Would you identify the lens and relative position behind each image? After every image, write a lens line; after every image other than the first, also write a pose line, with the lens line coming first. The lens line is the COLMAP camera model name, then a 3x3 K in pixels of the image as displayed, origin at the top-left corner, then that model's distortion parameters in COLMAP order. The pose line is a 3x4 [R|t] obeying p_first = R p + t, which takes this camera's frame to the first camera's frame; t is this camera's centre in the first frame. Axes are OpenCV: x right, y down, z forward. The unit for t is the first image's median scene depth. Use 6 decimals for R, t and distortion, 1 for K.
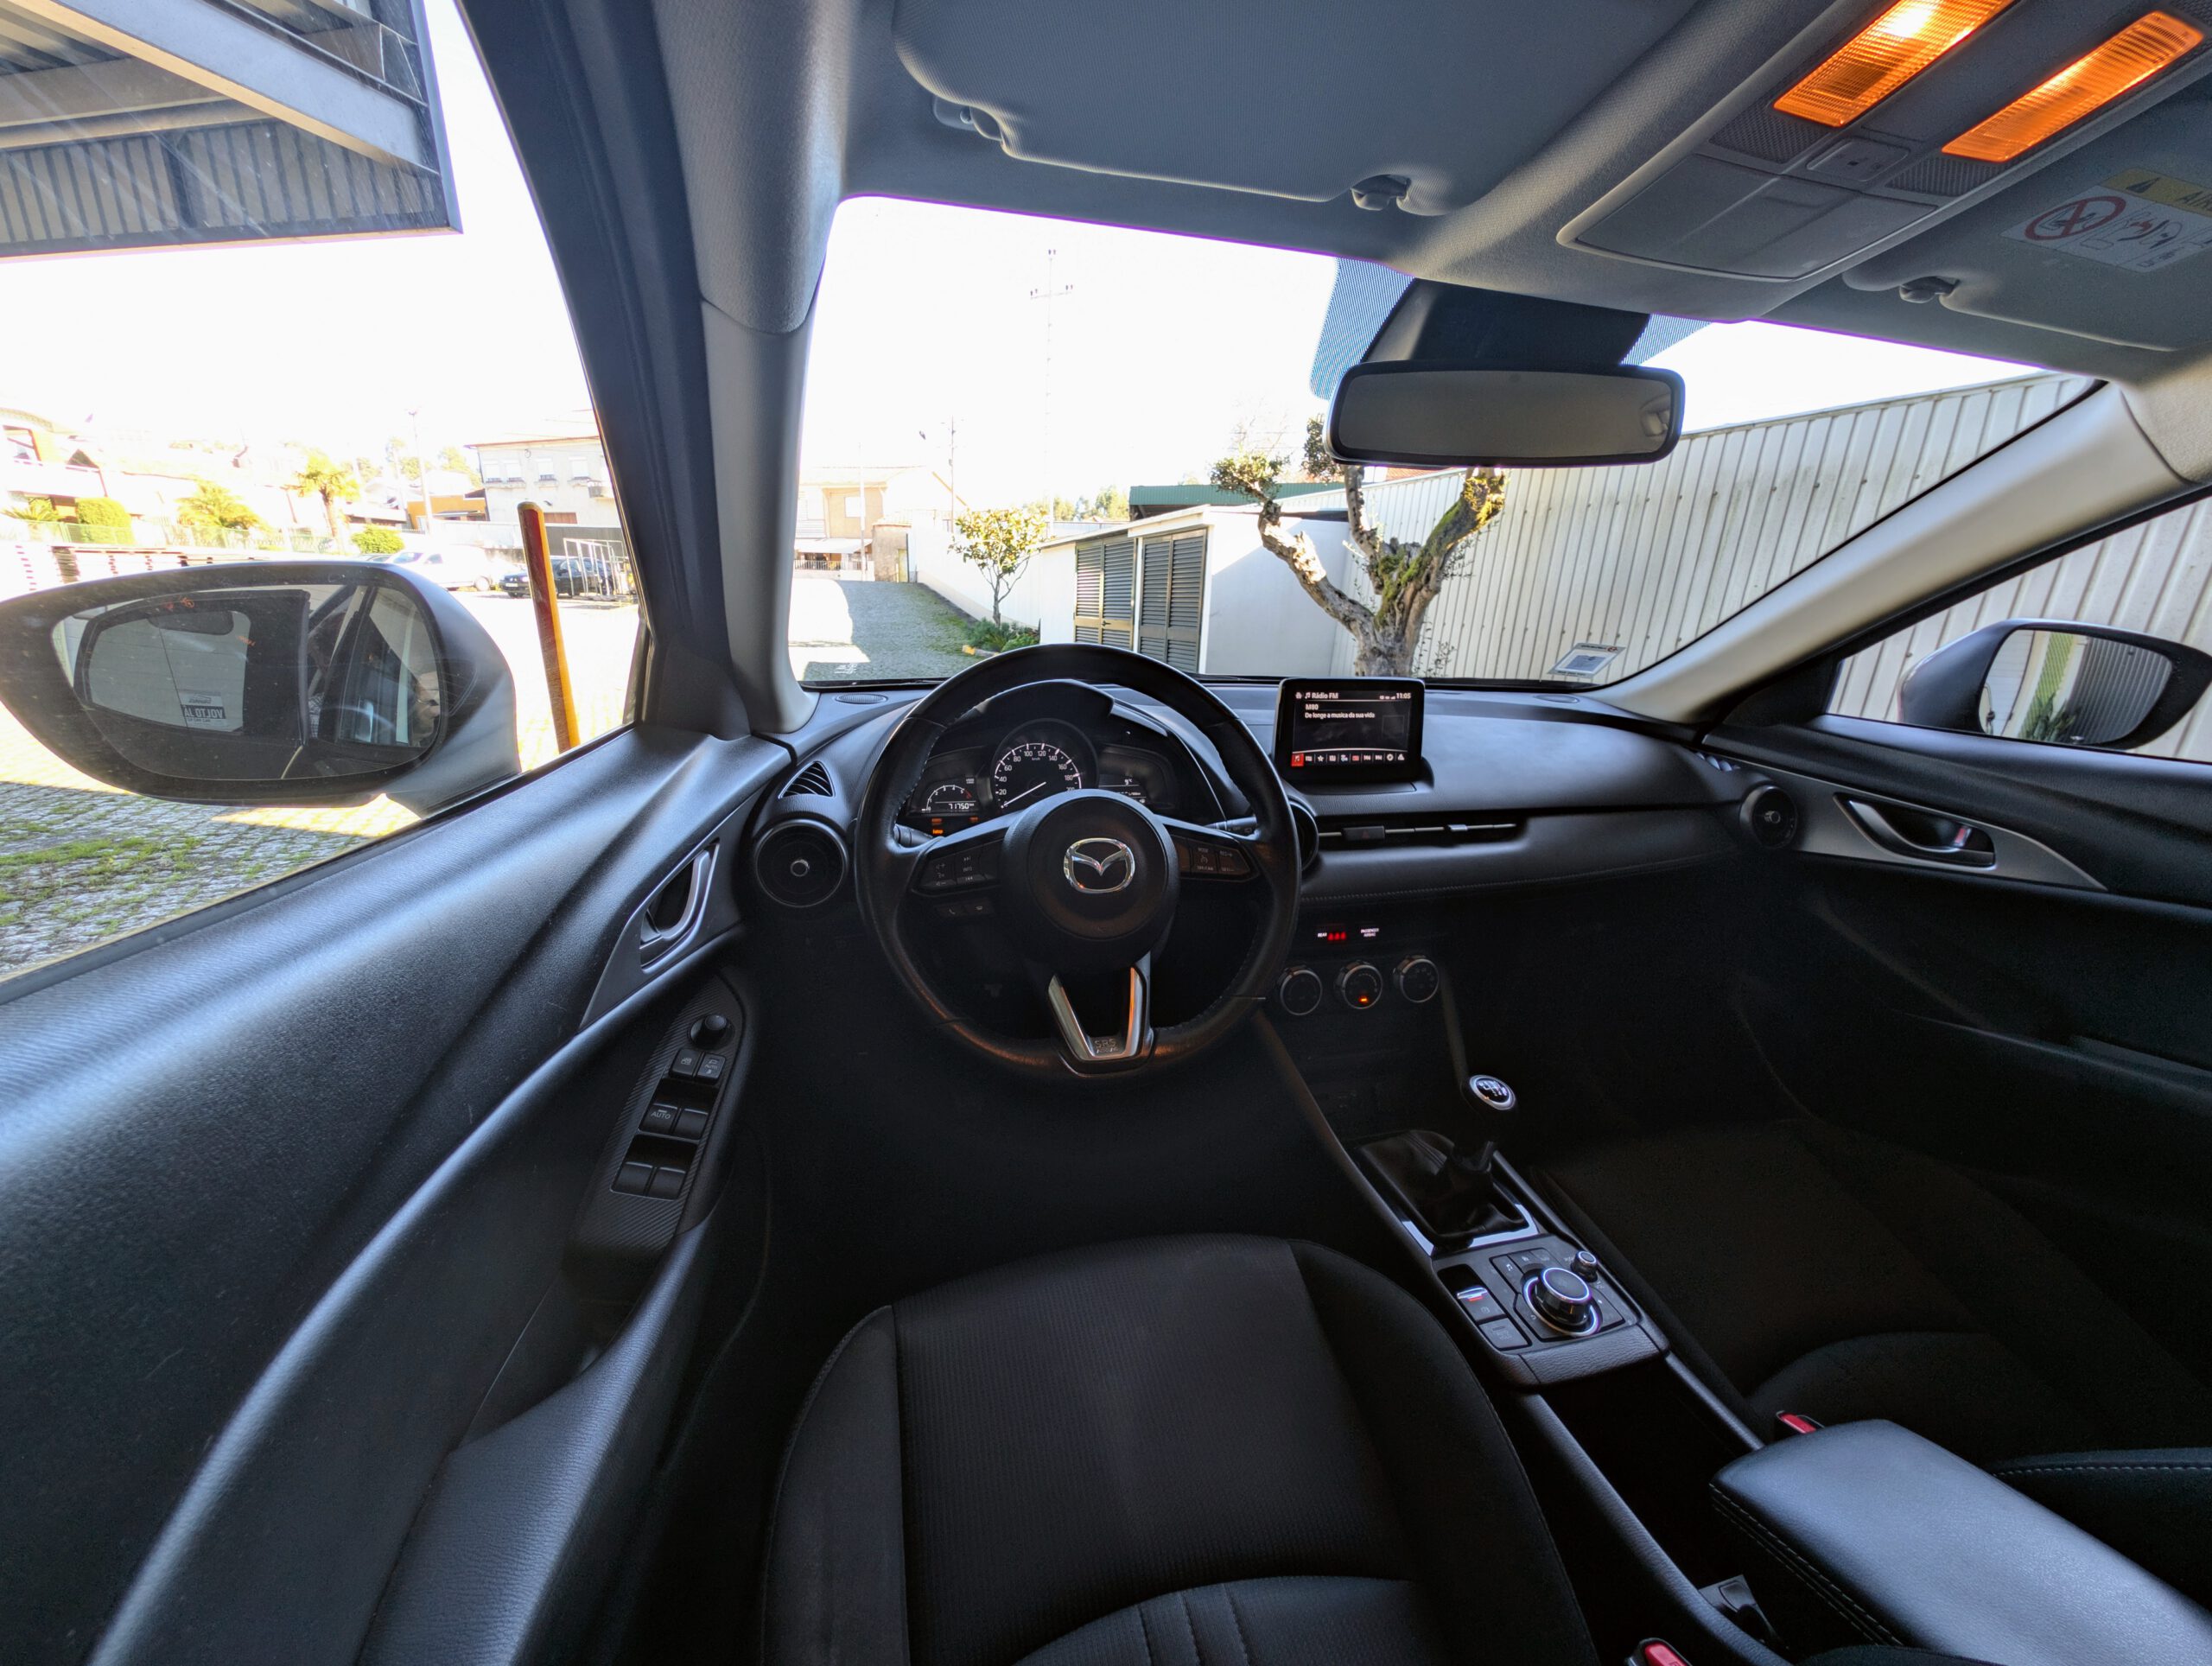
lens RADIAL K [[772.1, 0, 1092.8], [0, 772.1, 838.1], [0, 0, 1]] dist [-0.000609, -0.001803]
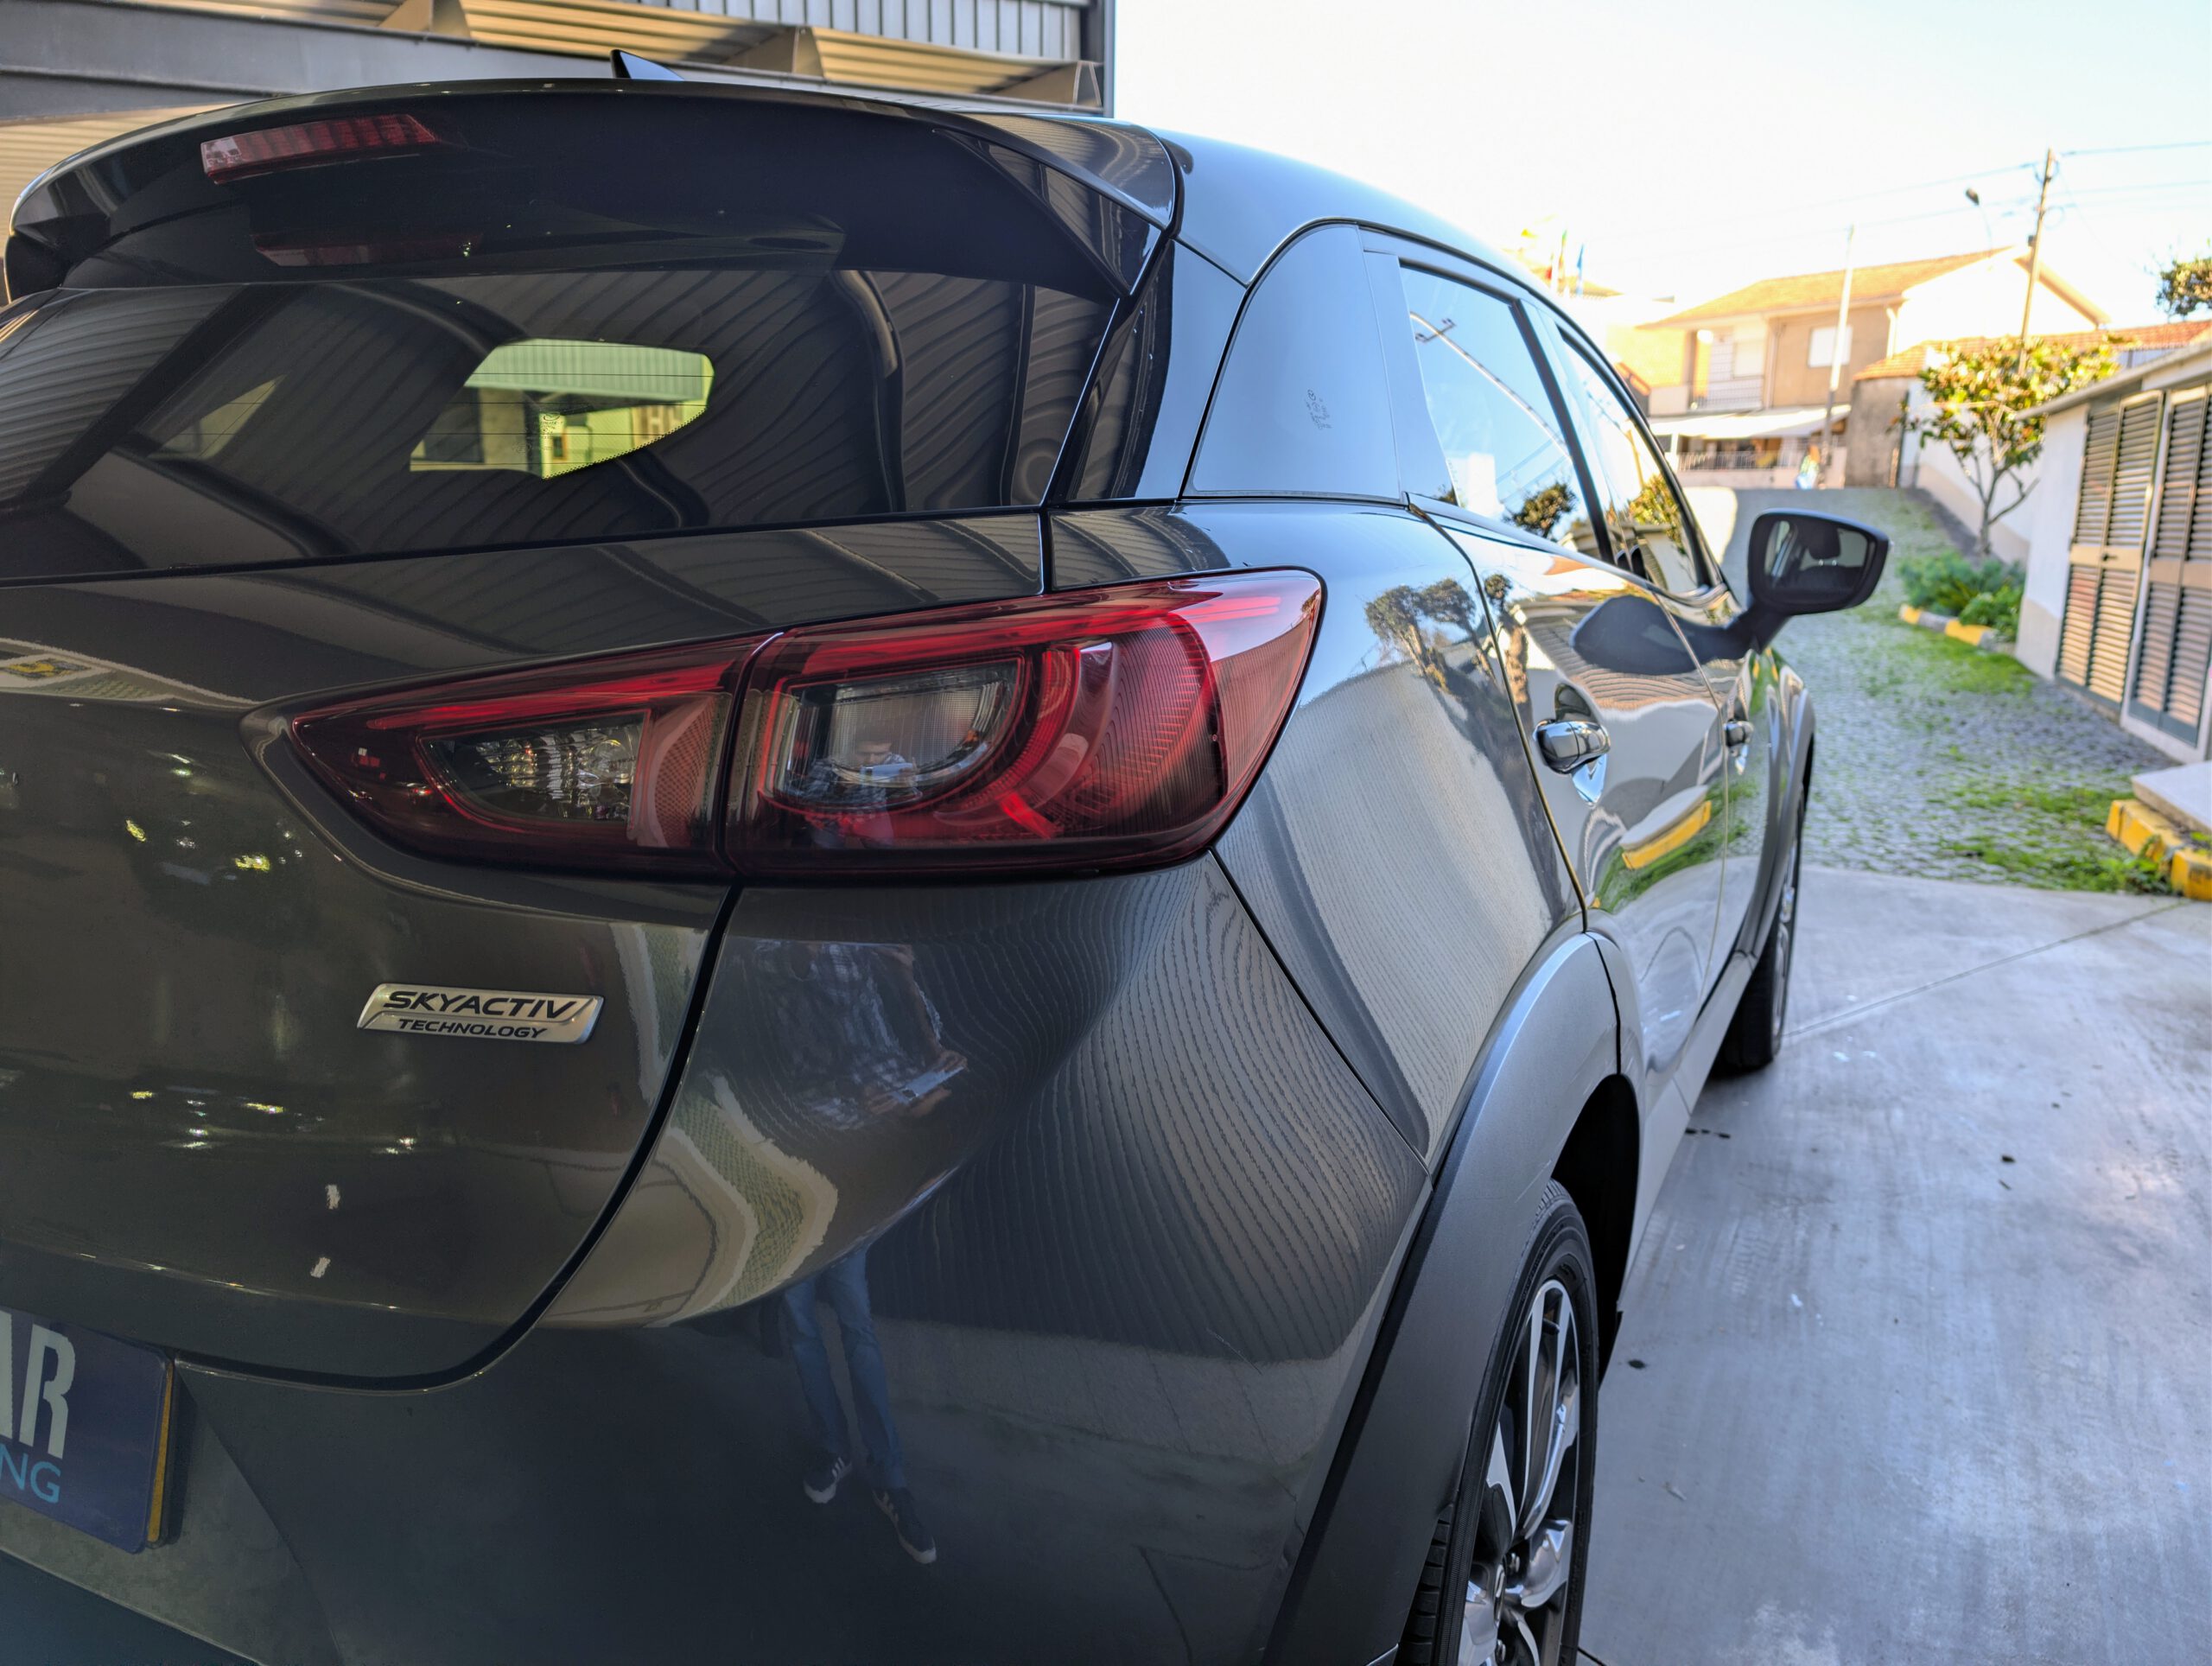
lens RADIAL K [[1593.0, 0, 1108.6], [0, 1593.0, 817.2], [0, 0, 1]] dist [0.001981, -0.007808]
pose [[0.744551, 0.095371, -0.660718, 1.780973], [-0.173522, 0.983371, -0.053594, 0.425627], [0.644619, 0.154552, 0.748719, -1.271602]]
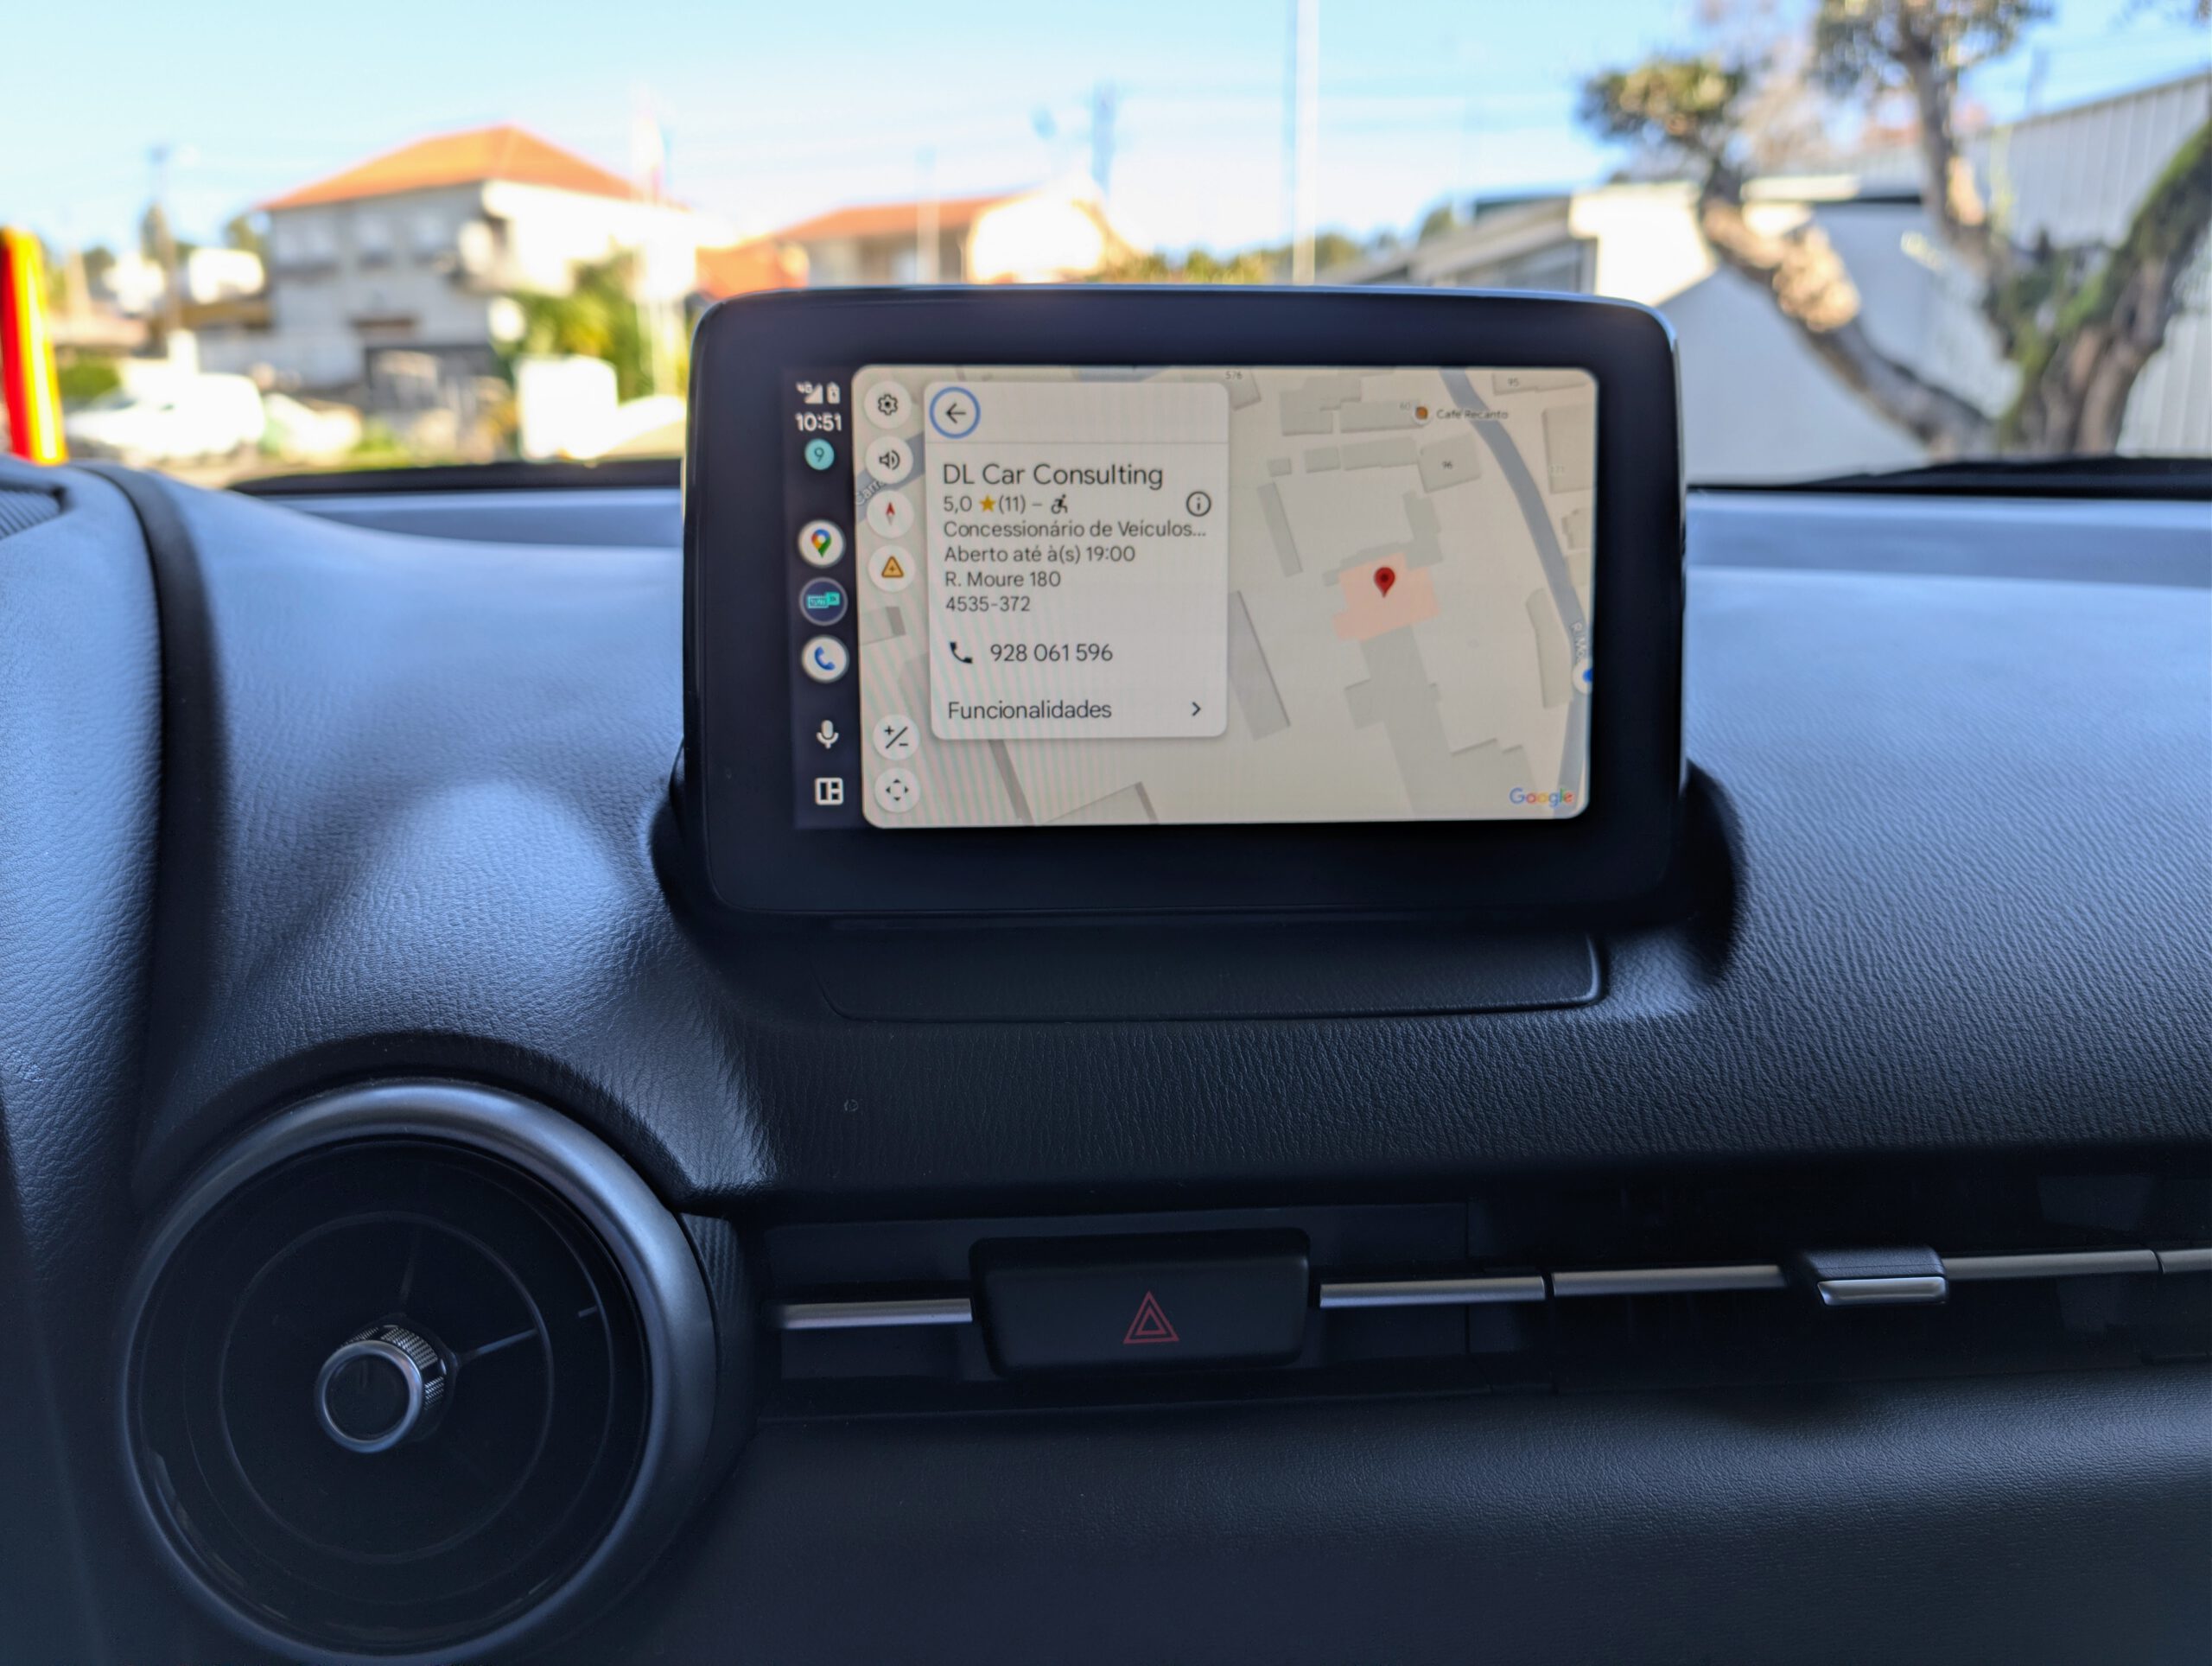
lens RADIAL K [[1593.0, 0, 1111.8], [0, 1593.0, 828.7], [0, 0, 1]] dist [0.001981, -0.007808]
pose [[0.983332, 0.007533, -0.181661, 0.293259], [-0.019459, 0.997763, -0.063956, -0.055844], [0.180773, 0.066425, 0.981279, 0.517405]]
